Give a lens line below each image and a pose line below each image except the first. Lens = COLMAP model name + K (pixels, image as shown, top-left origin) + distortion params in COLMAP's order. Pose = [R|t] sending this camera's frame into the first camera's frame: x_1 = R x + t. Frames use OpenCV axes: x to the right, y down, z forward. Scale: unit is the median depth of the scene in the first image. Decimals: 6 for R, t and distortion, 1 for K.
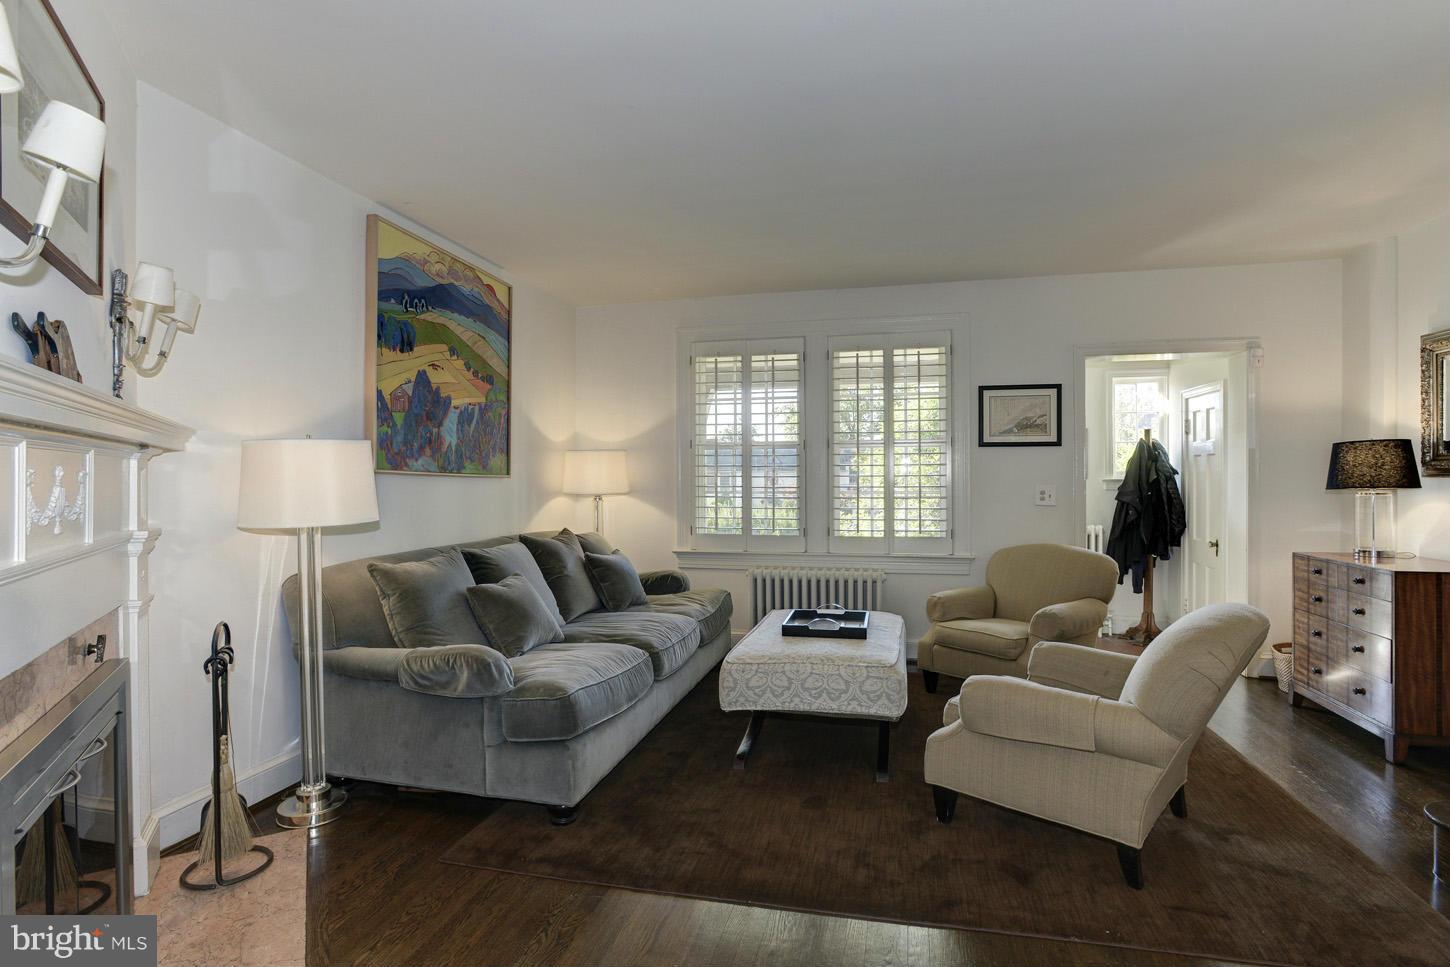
lens RADIAL K [[730.3, 0, 725.8], [0, 730.3, 484.0], [0, 0, 1]] dist [0.000112, 0.000031]
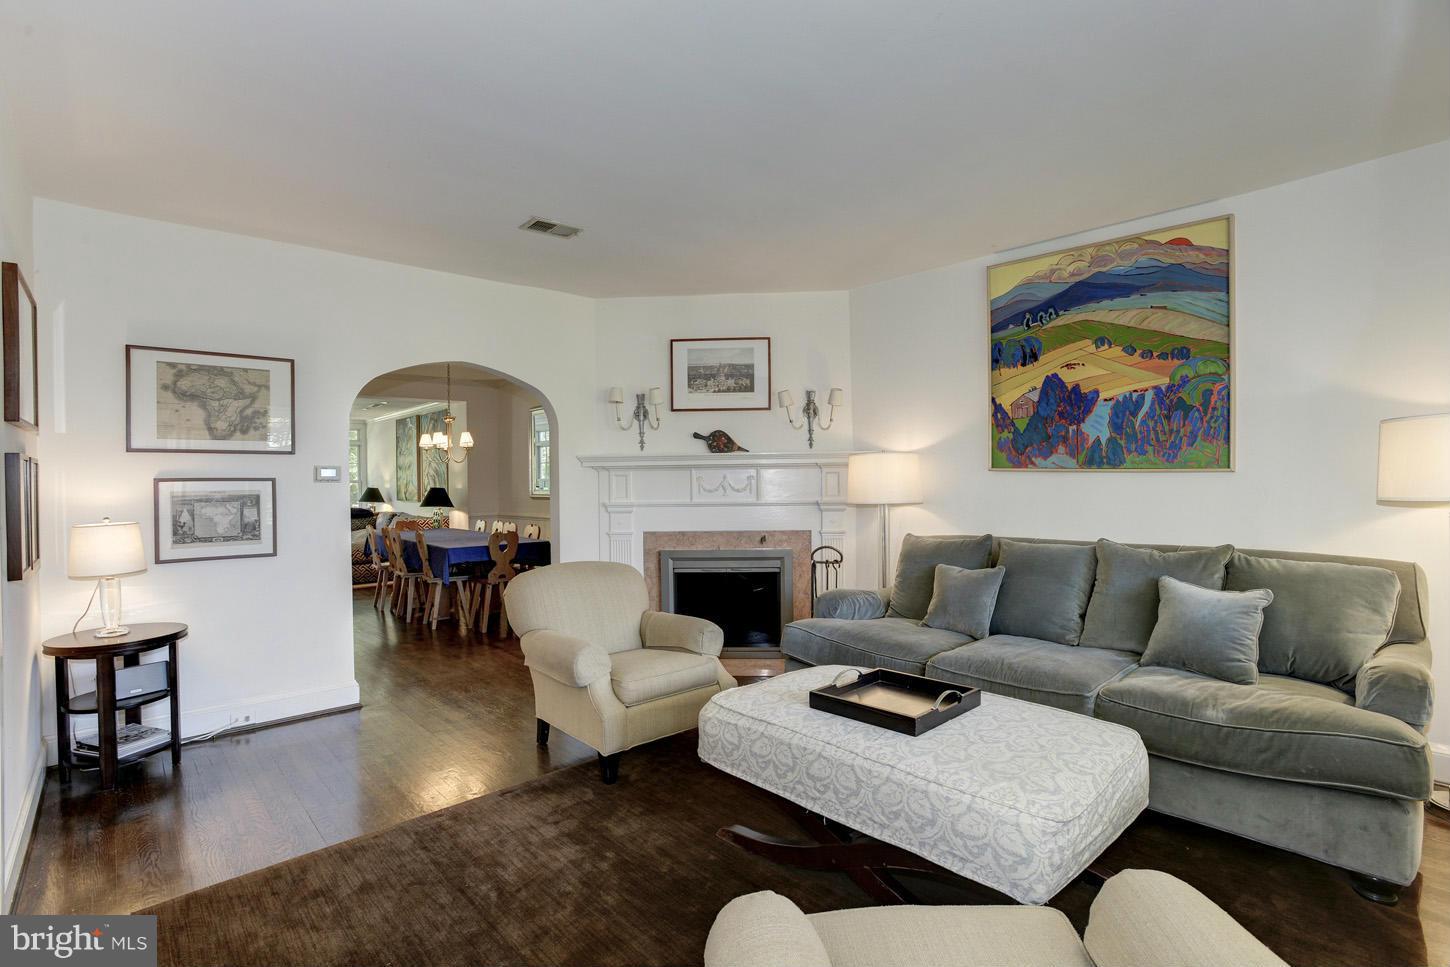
lens RADIAL K [[730.3, 0, 724.9], [0, 730.3, 482.6], [0, 0, 1]] dist [0.000112, 0.000031]
pose [[-0.551166, 0.018329, -0.834194, 0.731370], [0.010596, 0.999832, 0.014968, -0.016872], [0.834328, -0.000589, -0.551268, 1.158448]]
